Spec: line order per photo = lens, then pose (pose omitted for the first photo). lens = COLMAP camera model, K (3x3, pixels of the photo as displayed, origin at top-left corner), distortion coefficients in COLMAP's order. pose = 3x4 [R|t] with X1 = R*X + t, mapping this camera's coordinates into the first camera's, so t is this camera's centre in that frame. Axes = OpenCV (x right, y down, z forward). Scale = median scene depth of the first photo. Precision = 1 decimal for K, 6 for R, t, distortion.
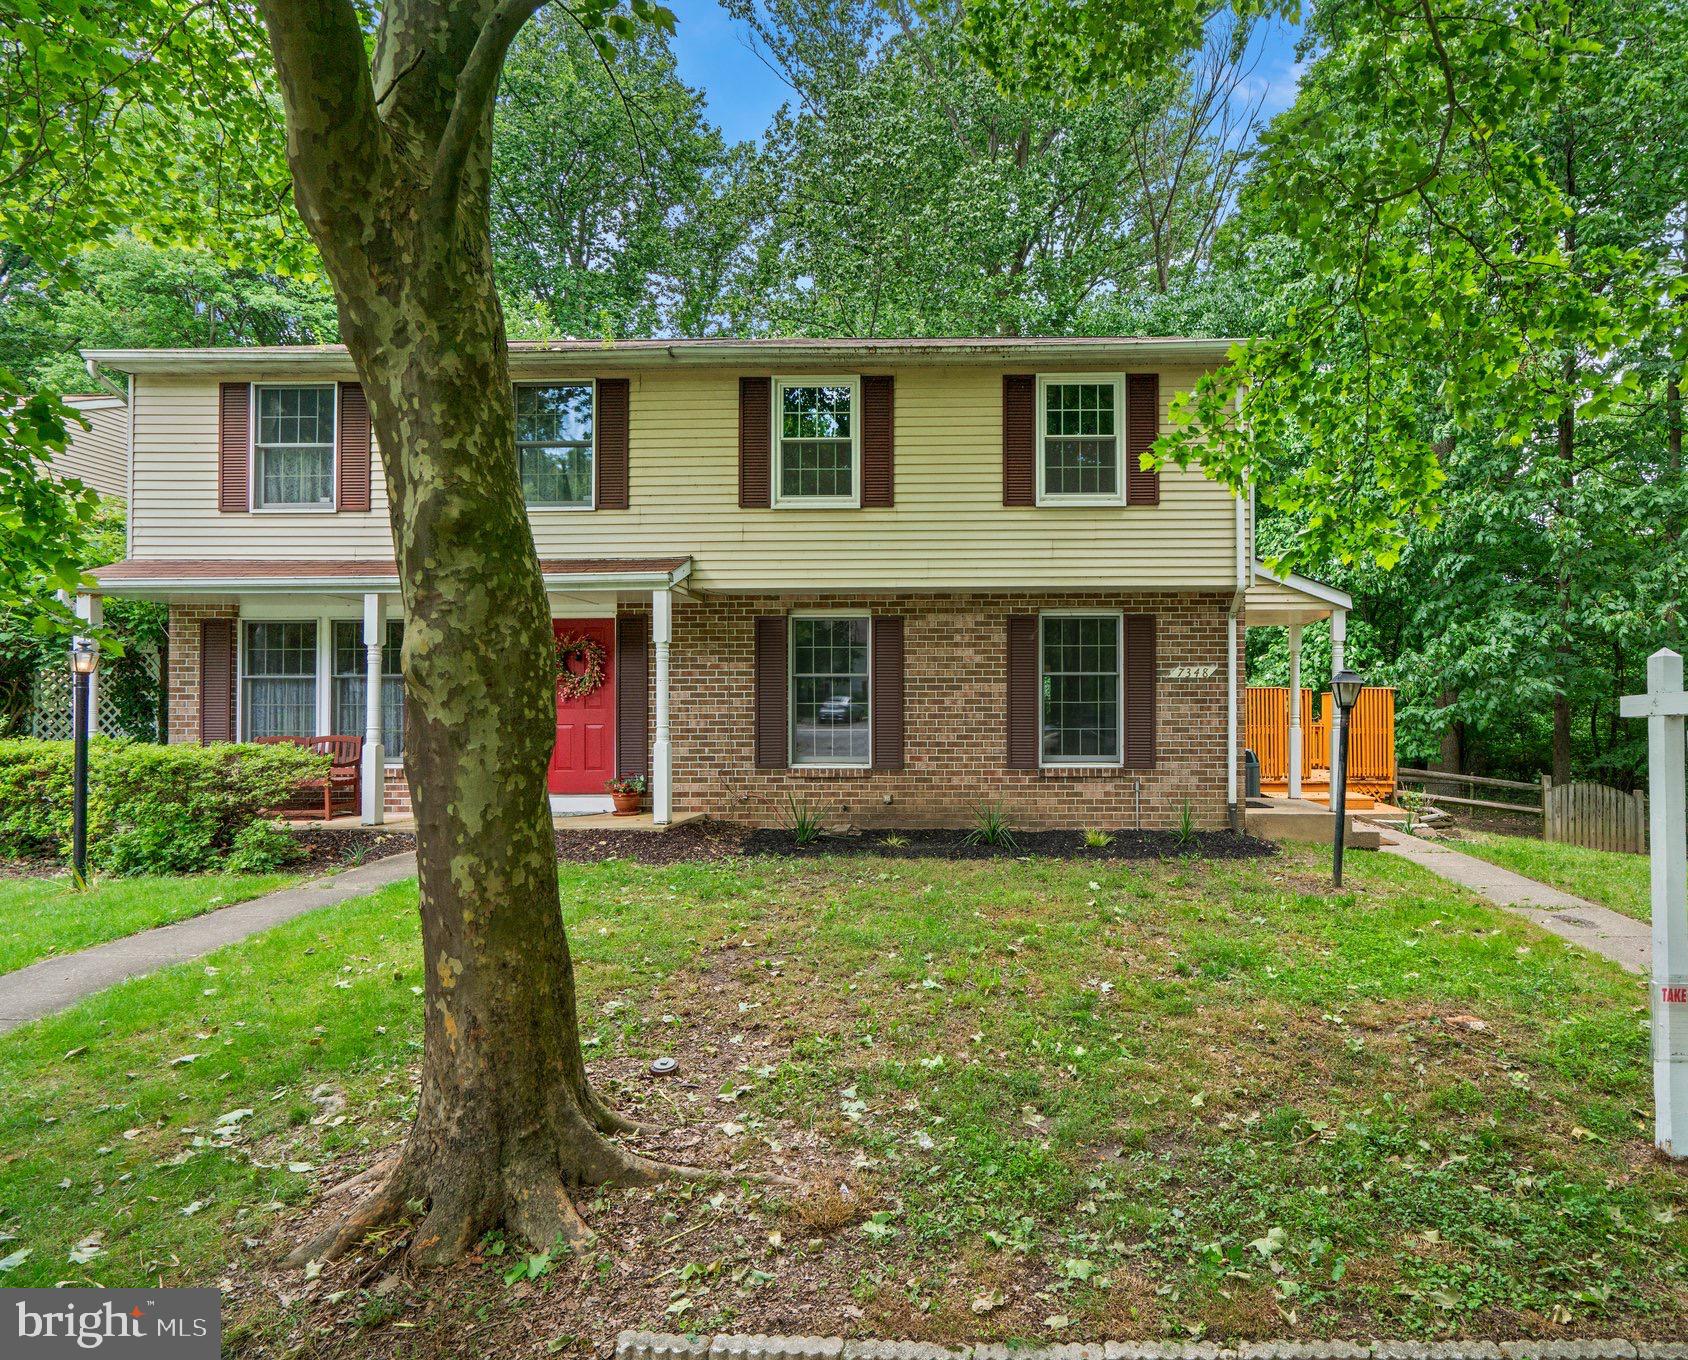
lens RADIAL K [[634.3, 0, 845.0], [0, 634.3, 663.8], [0, 0, 1]] dist [-0.011604, -0.000001]
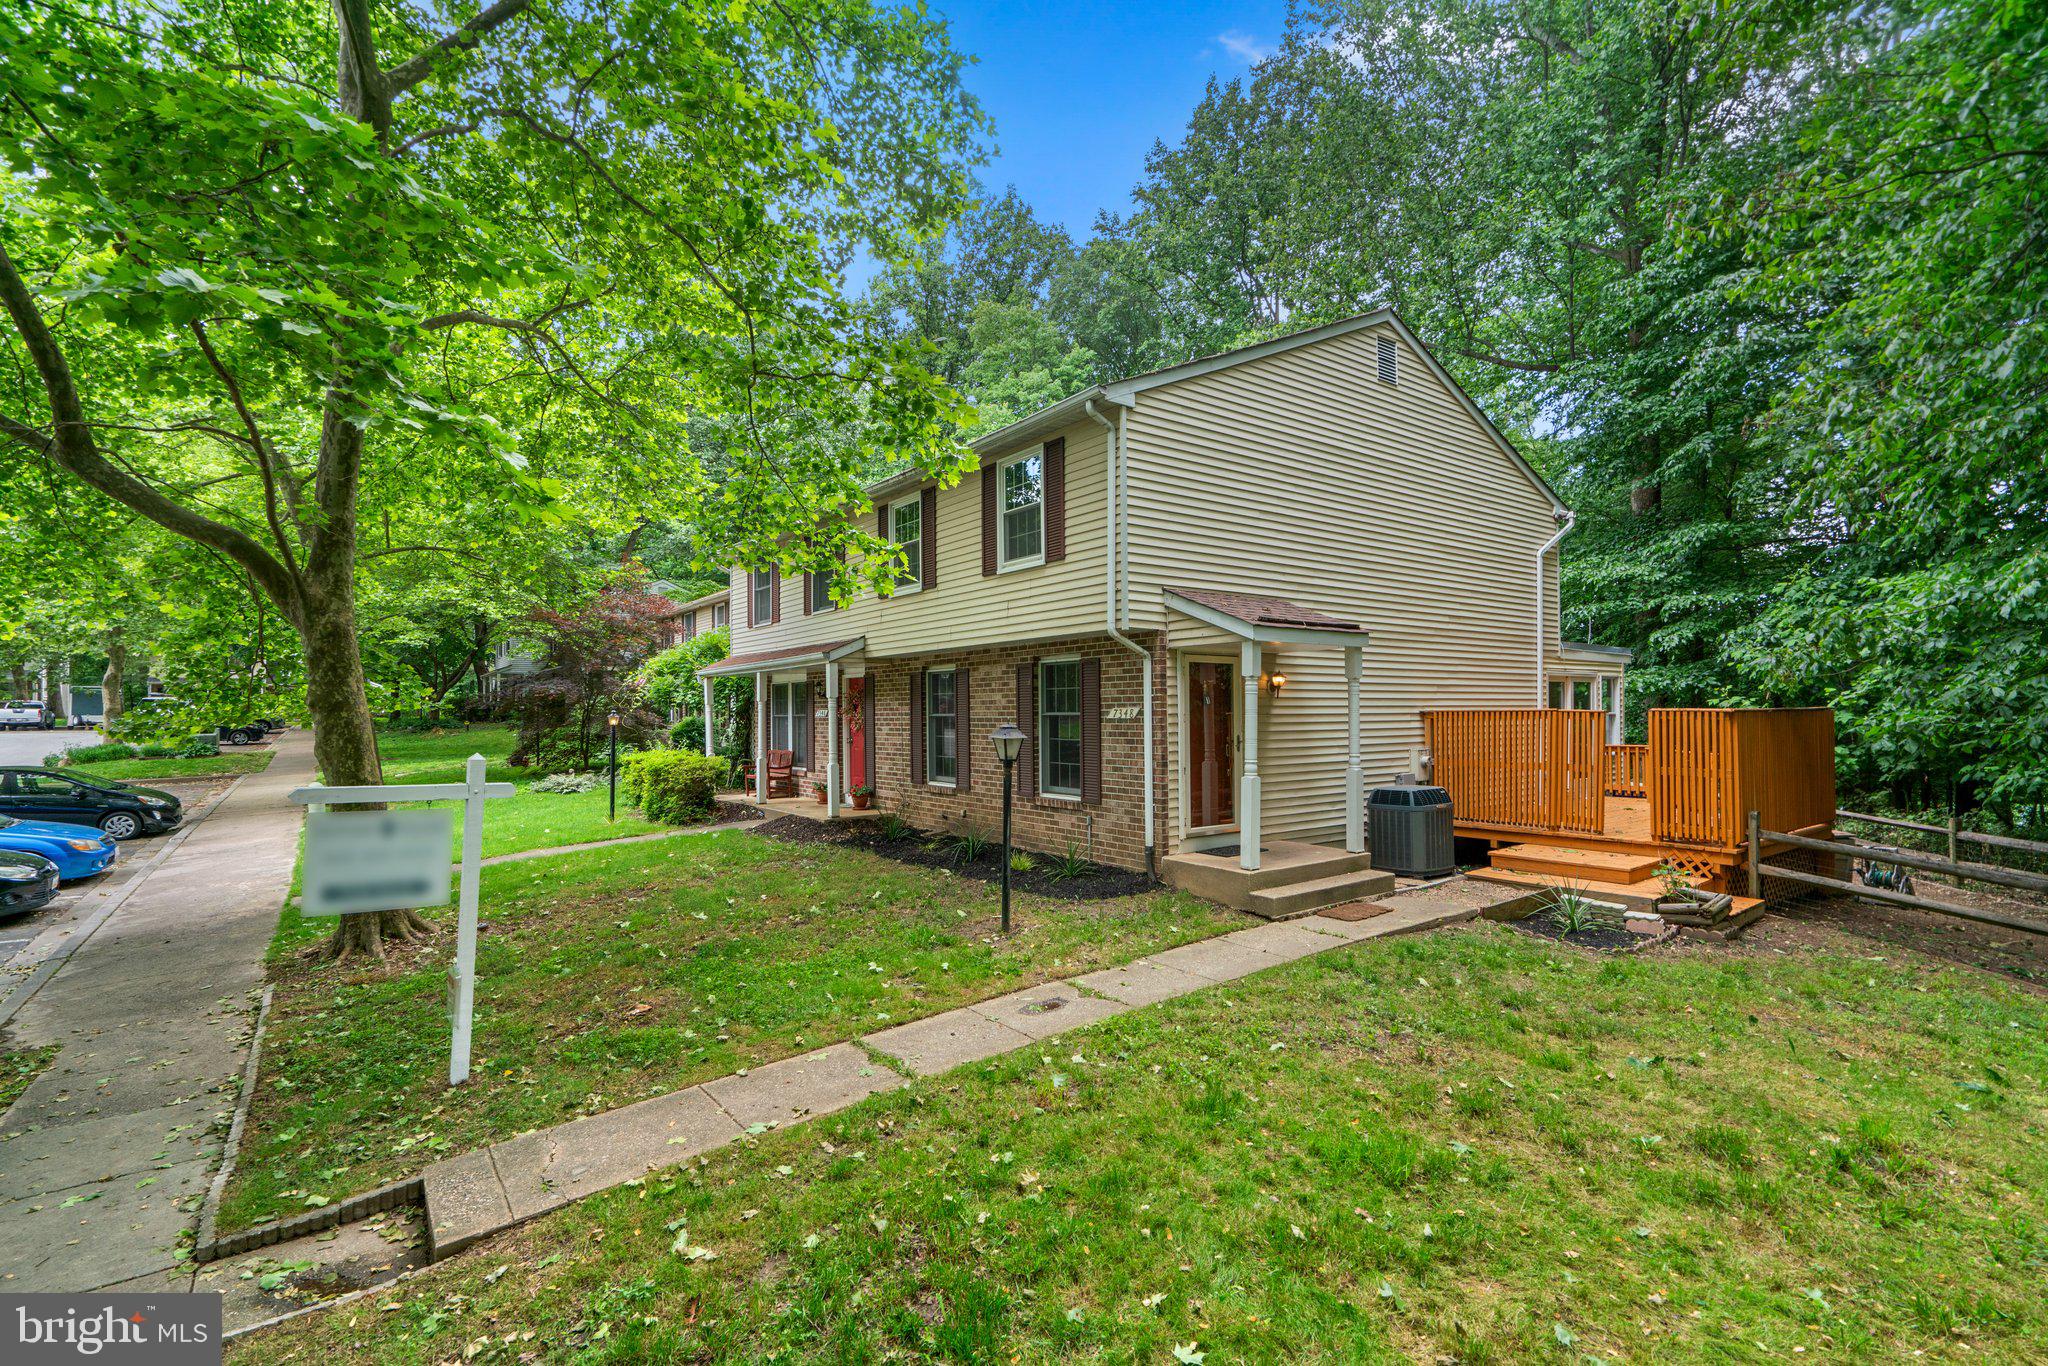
lens RADIAL K [[937.0, 0, 1035.5], [0, 937.0, 697.8], [0, 0, 1]] dist [-0.003738, 0.000509]
pose [[0.611297, -0.013079, -0.791293, 1.638864], [0.019264, 0.999813, -0.001643, -0.011093], [0.791167, -0.014239, 0.611435, -0.027658]]
